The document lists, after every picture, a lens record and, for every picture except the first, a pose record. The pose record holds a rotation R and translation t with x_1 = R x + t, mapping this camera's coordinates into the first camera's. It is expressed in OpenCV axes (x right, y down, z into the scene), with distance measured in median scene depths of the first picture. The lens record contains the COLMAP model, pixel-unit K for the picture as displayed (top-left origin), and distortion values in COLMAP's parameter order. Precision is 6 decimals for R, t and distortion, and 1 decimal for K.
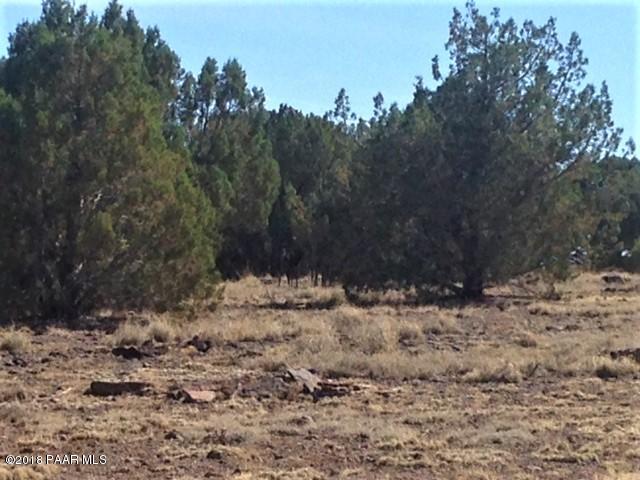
lens RADIAL K [[3094.0, 0, 333.0], [0, 3094.0, 297.3], [0, 0, 1]] dist [0.062637, 0.000000]
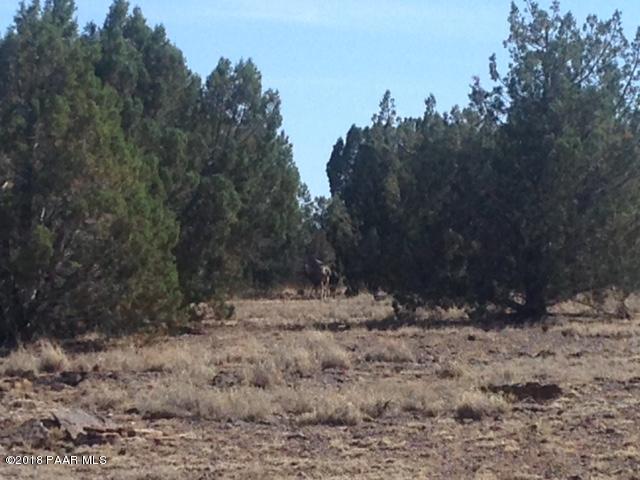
lens RADIAL K [[3094.0, 0, 319.1], [0, 3094.0, 240.4], [0, 0, 1]] dist [0.062637, 0.000000]
pose [[0.995603, -0.005844, -0.093493, 0.078642], [0.003785, 0.999747, -0.022177, -0.002631], [0.093599, 0.021726, 0.995373, 0.090701]]
